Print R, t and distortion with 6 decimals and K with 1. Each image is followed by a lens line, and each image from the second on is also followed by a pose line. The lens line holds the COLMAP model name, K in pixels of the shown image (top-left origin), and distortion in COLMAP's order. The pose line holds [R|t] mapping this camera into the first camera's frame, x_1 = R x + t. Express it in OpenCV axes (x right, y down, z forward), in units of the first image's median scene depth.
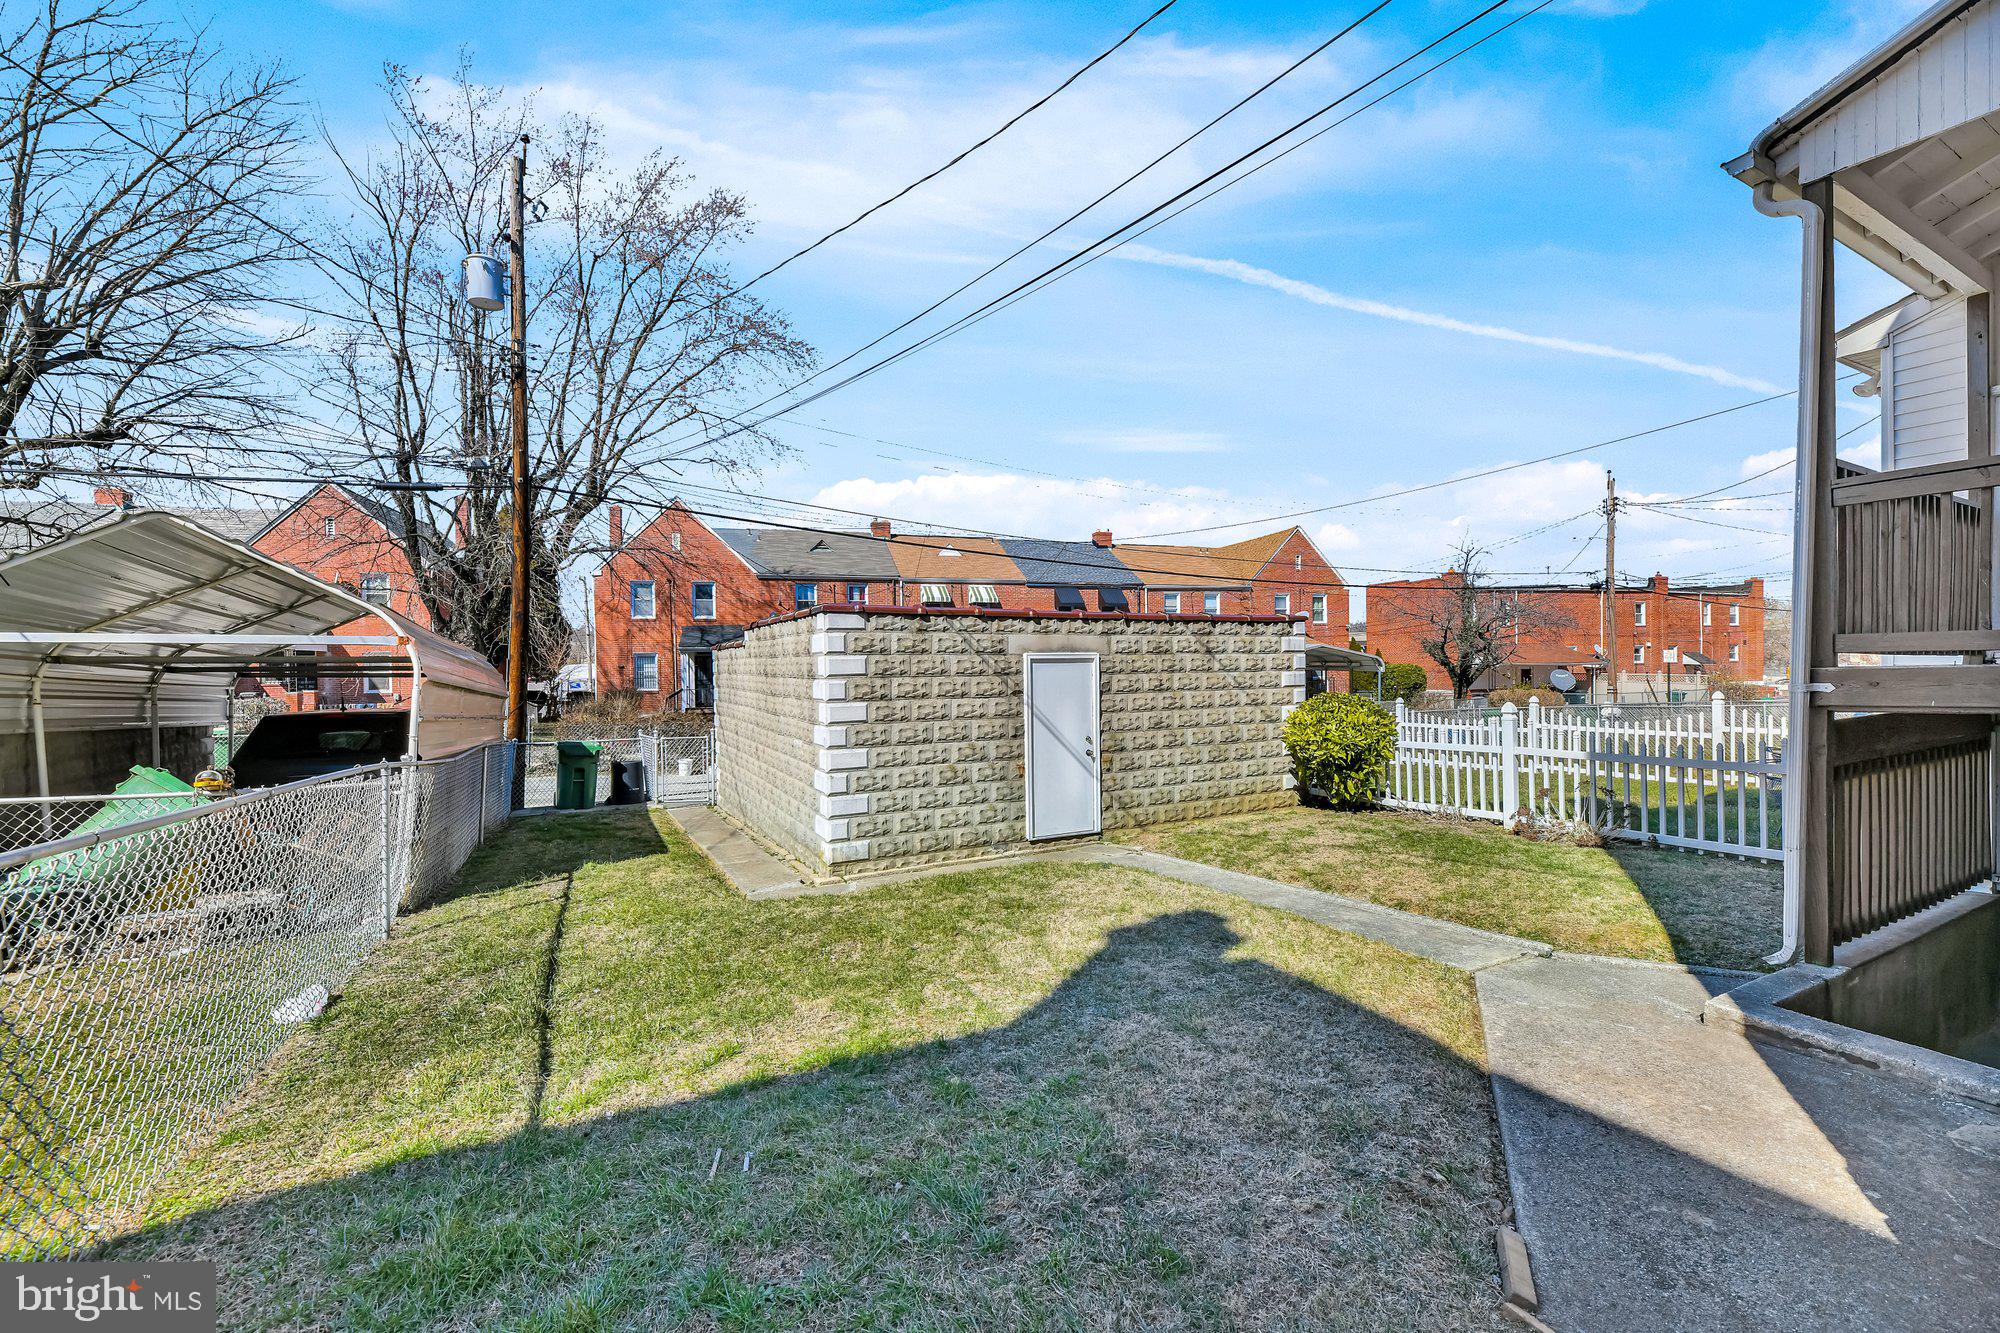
lens RADIAL K [[842.9, 0, 982.3], [0, 842.9, 664.9], [0, 0, 1]] dist [-0.011171, 0.000060]
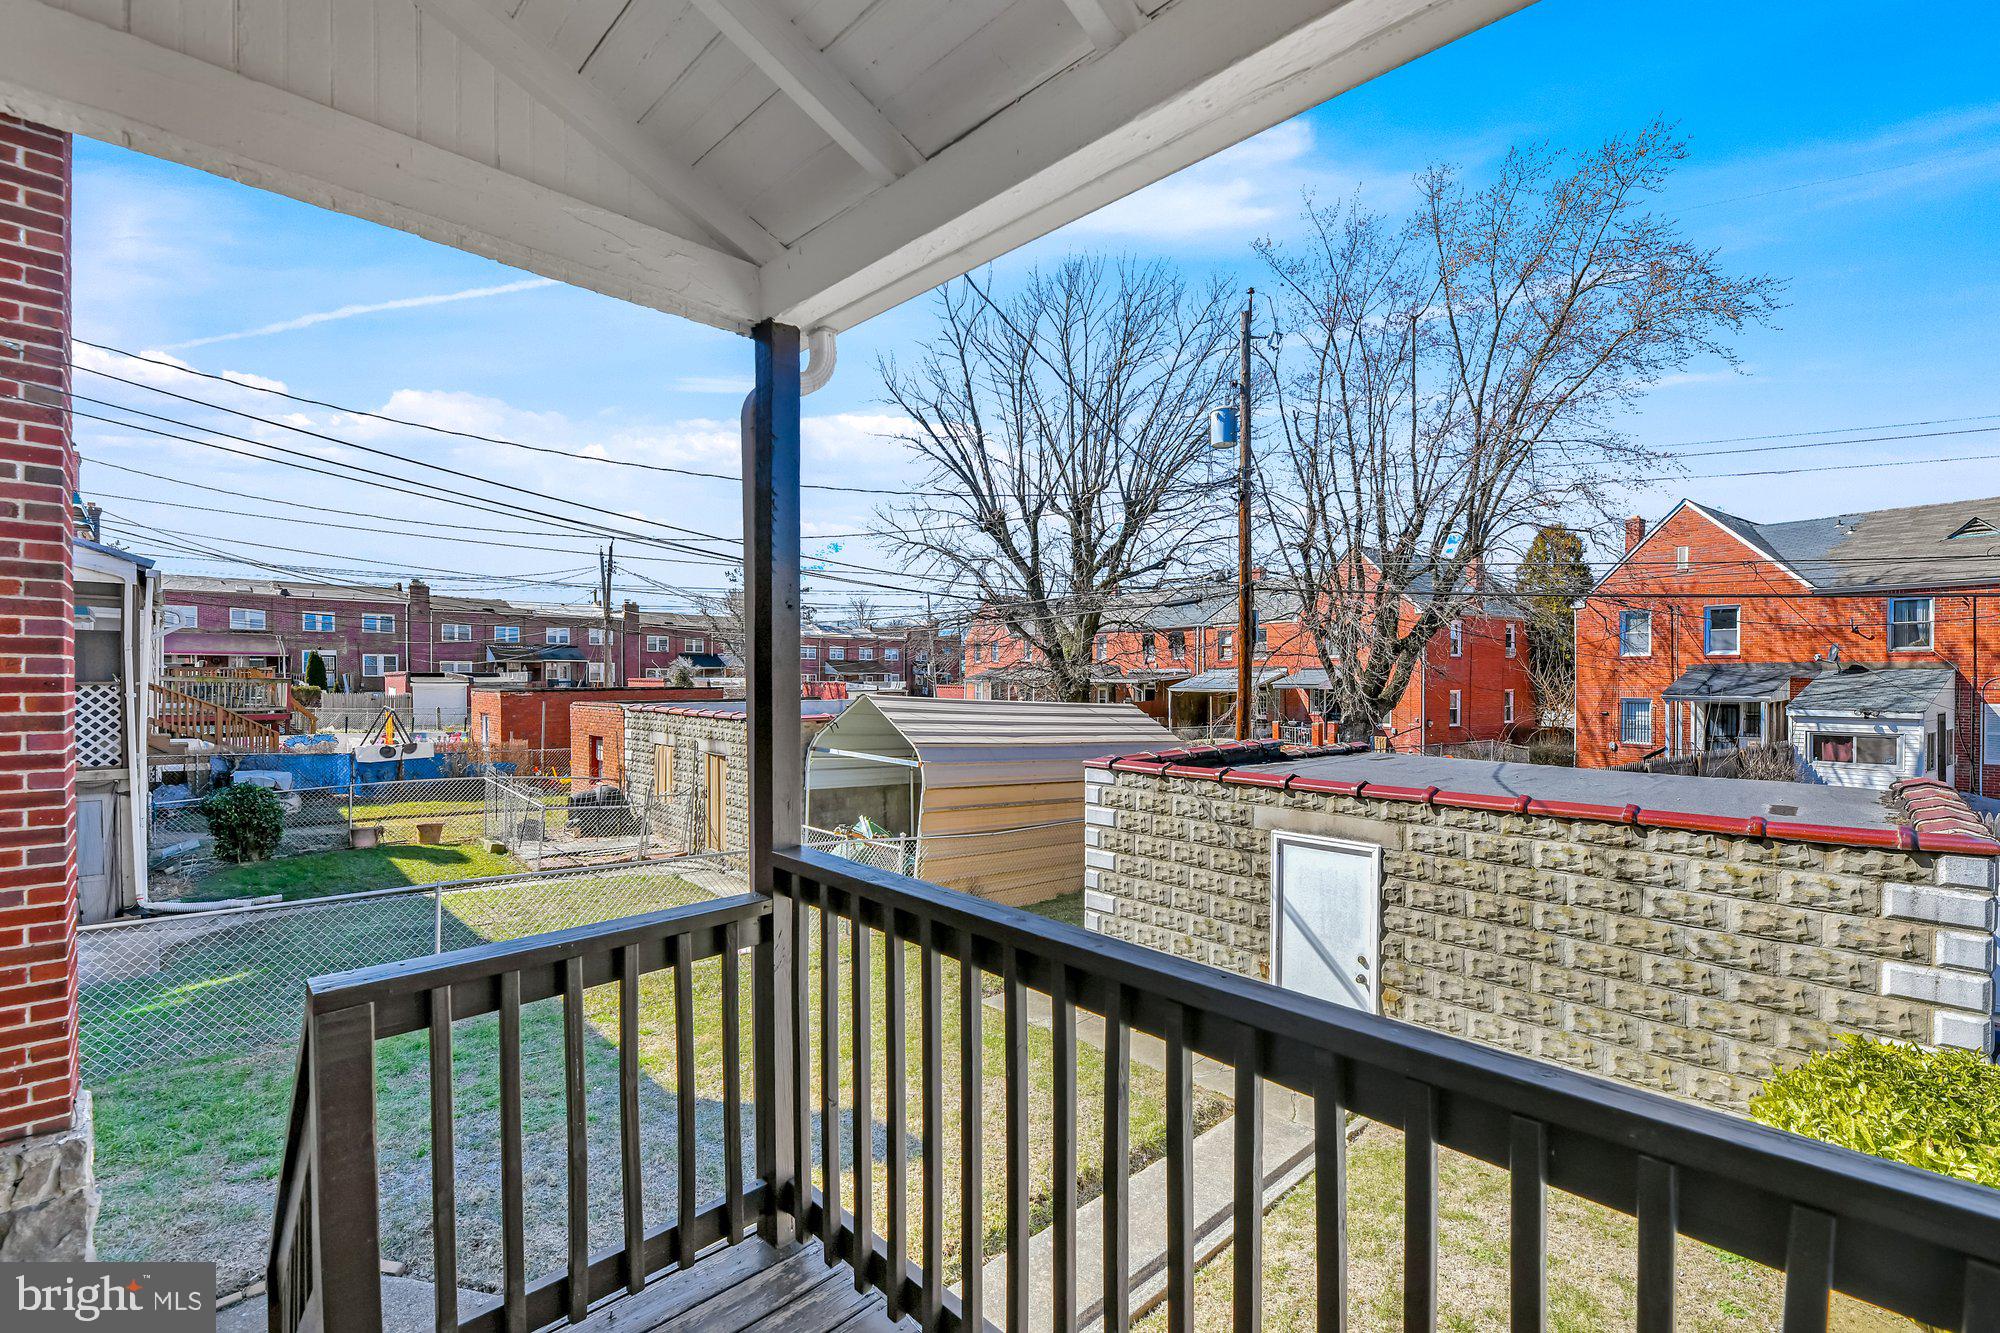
lens RADIAL K [[842.9, 0, 981.2], [0, 842.9, 669.6], [0, 0, 1]] dist [-0.011171, 0.000060]
pose [[0.273609, 0.006122, -0.961821, 0.731877], [0.005289, 0.999955, 0.007869, -0.171690], [0.961826, -0.007240, 0.273565, 0.477343]]
